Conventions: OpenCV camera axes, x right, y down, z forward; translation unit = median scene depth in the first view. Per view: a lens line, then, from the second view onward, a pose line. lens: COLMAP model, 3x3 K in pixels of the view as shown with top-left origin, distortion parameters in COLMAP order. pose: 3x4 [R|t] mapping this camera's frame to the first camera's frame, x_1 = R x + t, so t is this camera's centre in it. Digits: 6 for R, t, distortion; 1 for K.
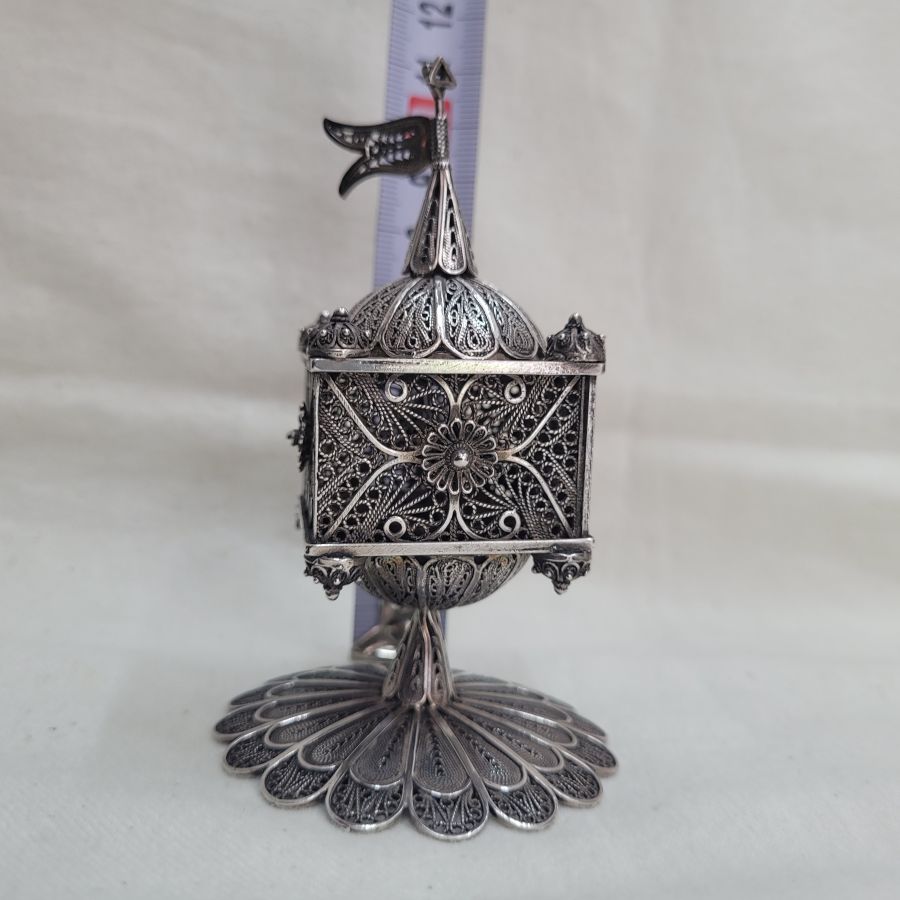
lens RADIAL K [[872.9, 0, 450.0], [0, 872.9, 450.0], [0, 0, 1]] dist [-0.060081, 0.020189]
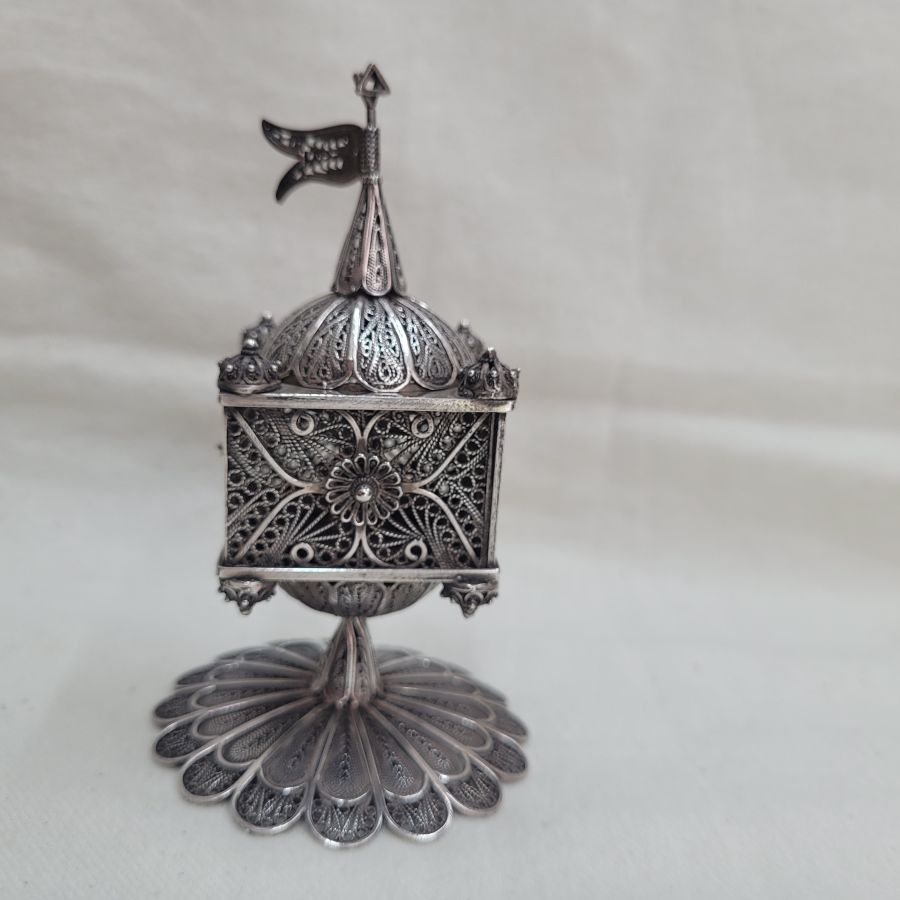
lens RADIAL K [[872.9, 0, 450.0], [0, 872.9, 450.0], [0, 0, 1]] dist [-0.060081, 0.020189]
pose [[0.997065, 0.042988, -0.063349, 0.167670], [-0.035038, 0.991954, 0.121654, -0.160564], [0.068069, -0.119077, 0.990549, 0.001406]]
